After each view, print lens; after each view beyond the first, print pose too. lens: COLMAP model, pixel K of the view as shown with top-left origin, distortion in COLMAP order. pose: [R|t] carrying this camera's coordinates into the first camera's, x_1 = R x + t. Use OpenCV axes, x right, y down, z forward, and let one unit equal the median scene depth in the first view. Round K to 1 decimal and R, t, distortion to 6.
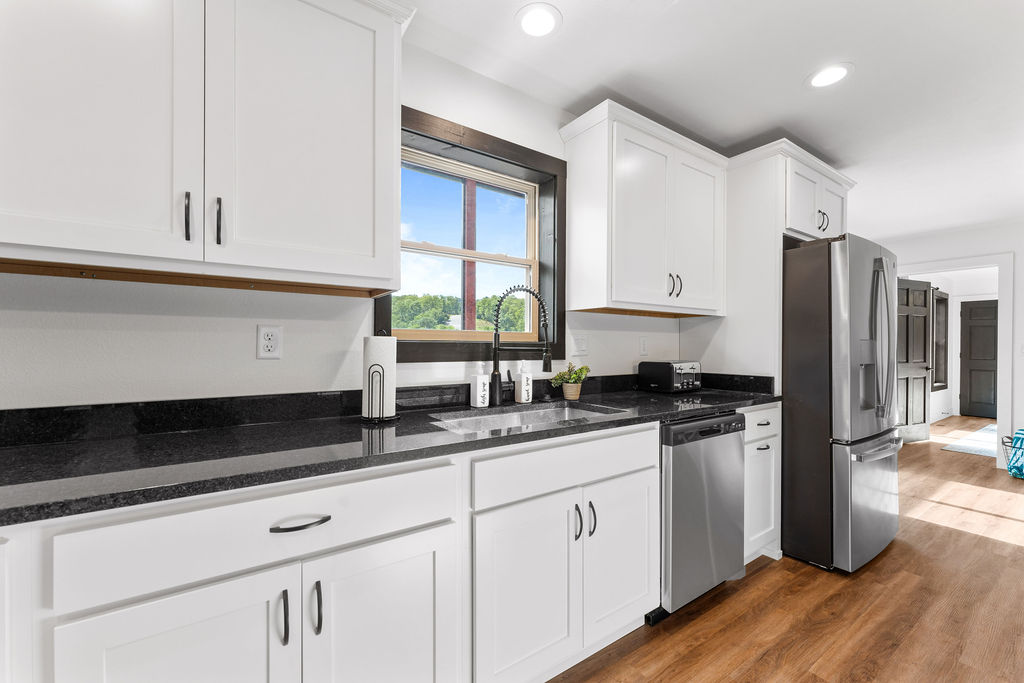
lens RADIAL K [[409.4, 0, 513.2], [0, 409.4, 343.2], [0, 0, 1]] dist [-0.001213, -0.000134]
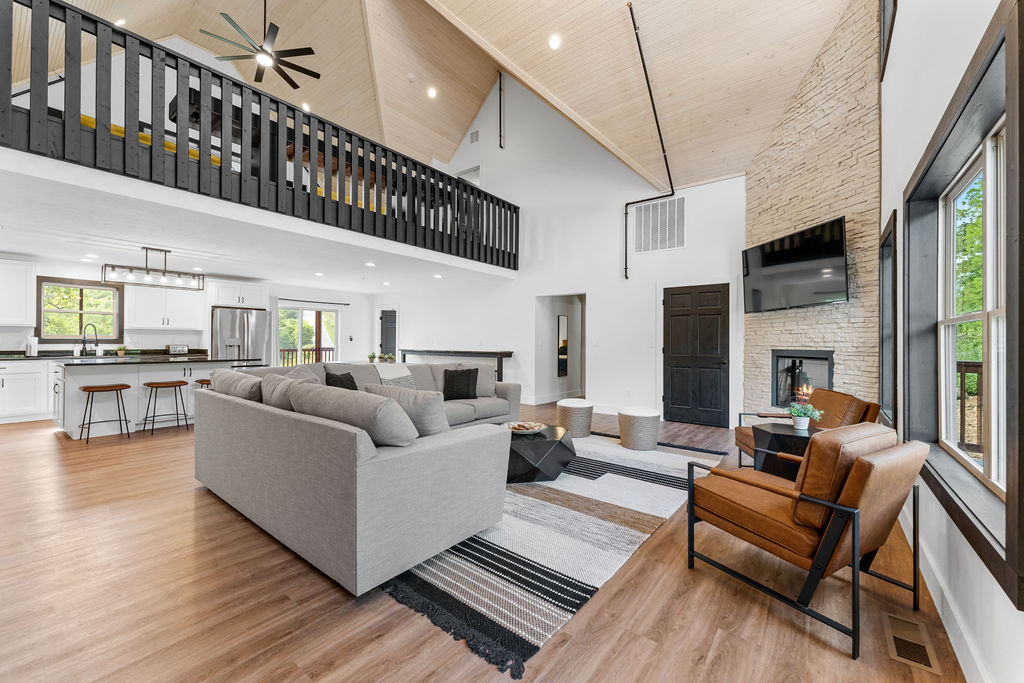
lens RADIAL K [[409.4, 0, 512.5], [0, 409.4, 337.4], [0, 0, 1]] dist [-0.001213, -0.000134]
pose [[0.951796, 0.004265, 0.306702, 2.418161], [-0.007238, 0.999937, 0.008555, -0.071898], [-0.306646, -0.010363, 0.951767, -3.536121]]
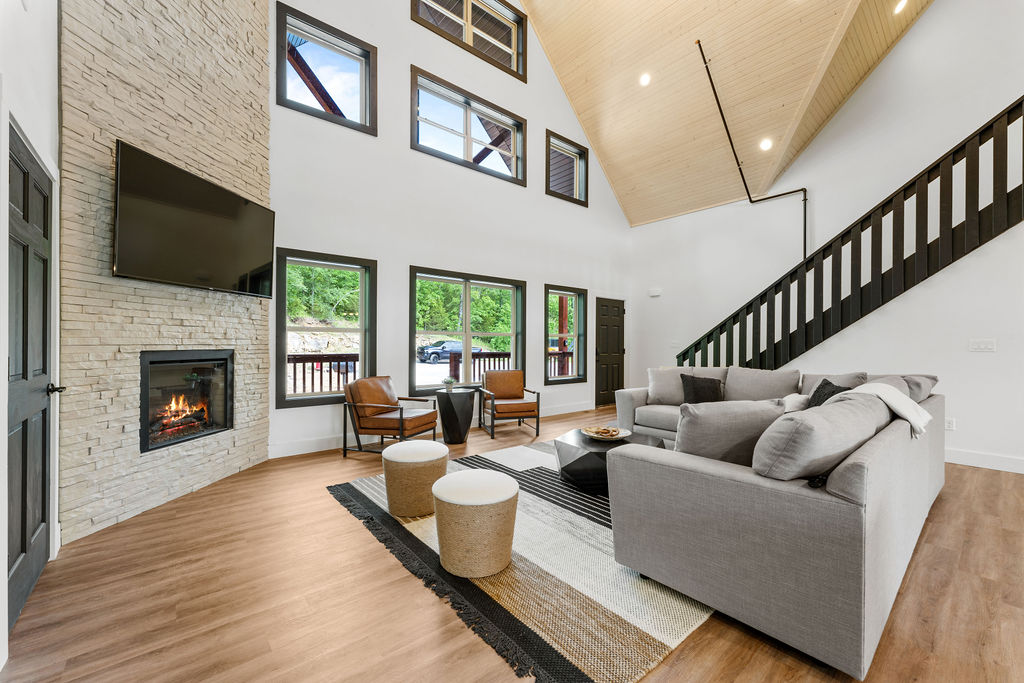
lens RADIAL K [[409.4, 0, 509.0], [0, 409.4, 347.8], [0, 0, 1]] dist [-0.001213, -0.000134]
pose [[-0.996259, -0.001413, -0.086402, 3.723444], [0.000093, 0.999848, -0.017424, 0.038608], [0.086414, -0.017367, -0.996108, 0.251893]]
